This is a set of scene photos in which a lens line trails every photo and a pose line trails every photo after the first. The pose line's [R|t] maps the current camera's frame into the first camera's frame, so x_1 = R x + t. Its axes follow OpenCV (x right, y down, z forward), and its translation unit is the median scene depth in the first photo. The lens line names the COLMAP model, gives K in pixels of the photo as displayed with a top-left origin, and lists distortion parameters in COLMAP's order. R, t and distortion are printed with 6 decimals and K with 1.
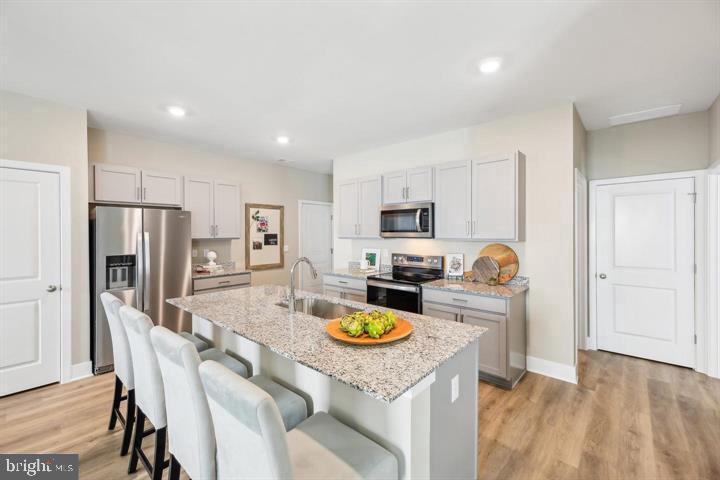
lens RADIAL K [[297.8, 0, 360.0], [0, 297.8, 233.3], [0, 0, 1]] dist [0.001518, -0.000079]
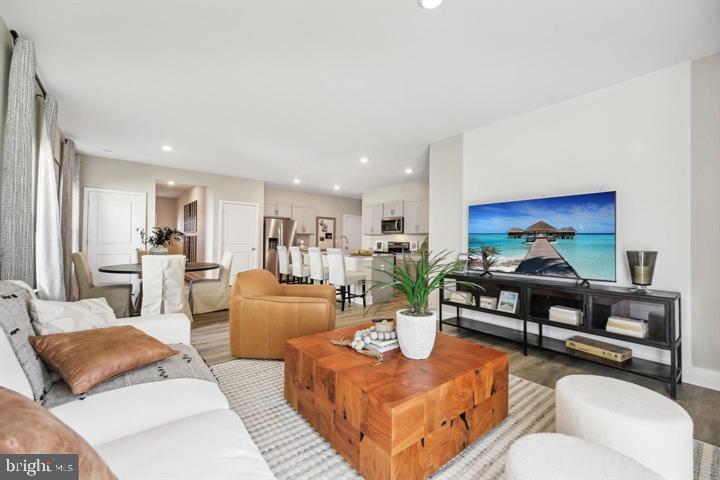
lens RADIAL K [[292.1, 0, 356.0], [0, 292.1, 241.9], [0, 0, 1]] dist [0.009709, -0.000190]
pose [[0.986478, 0.017093, -0.162999, 0.206383], [-0.017744, 0.999839, -0.002538, 0.074252], [0.162929, 0.005396, 0.986623, -0.956450]]
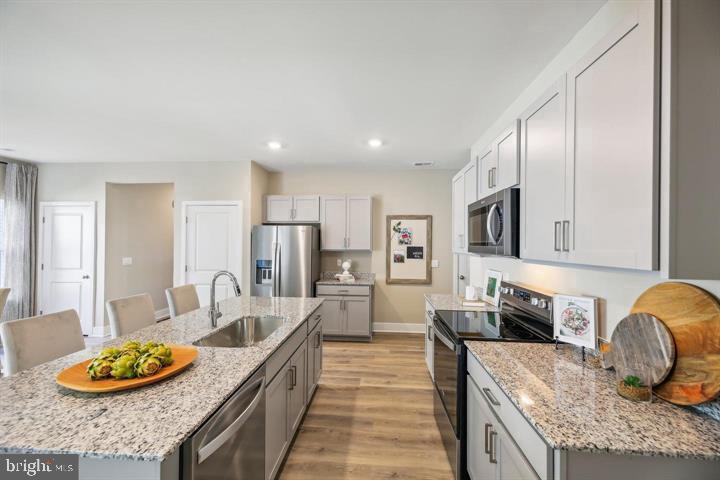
lens RADIAL K [[292.1, 0, 356.0], [0, 292.1, 241.9], [0, 0, 1]] dist [0.009709, -0.000190]
pose [[0.598542, -0.000331, -0.801092, 0.391758], [-0.011844, 0.999887, -0.009262, -0.002310], [0.801004, 0.015032, 0.598470, 0.390583]]
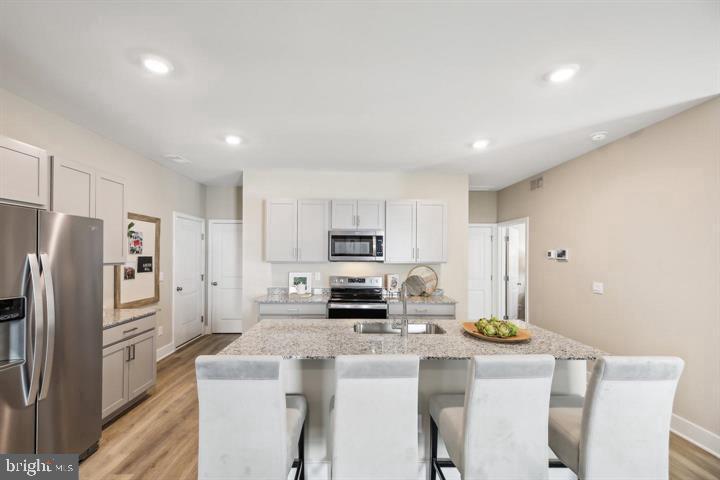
lens RADIAL K [[294.4, 0, 356.6], [0, 294.4, 253.1], [0, 0, 1]] dist [0.002769, 0.000121]
pose [[0.734480, 0.013327, 0.678499, -0.506291], [-0.008331, 0.999909, -0.010621, -0.003540], [-0.678579, 0.002149, 0.734524, 0.176958]]
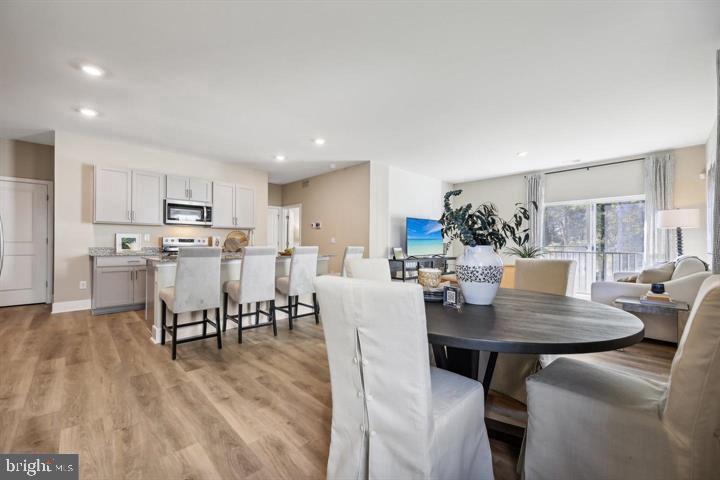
lens RADIAL K [[292.1, 0, 356.0], [0, 292.1, 241.9], [0, 0, 1]] dist [0.009709, -0.000190]
pose [[0.081743, 0.009814, 0.996605, -1.035994], [-0.003228, 0.999949, -0.009582, 0.094025], [-0.996648, -0.002433, 0.081771, 0.069835]]
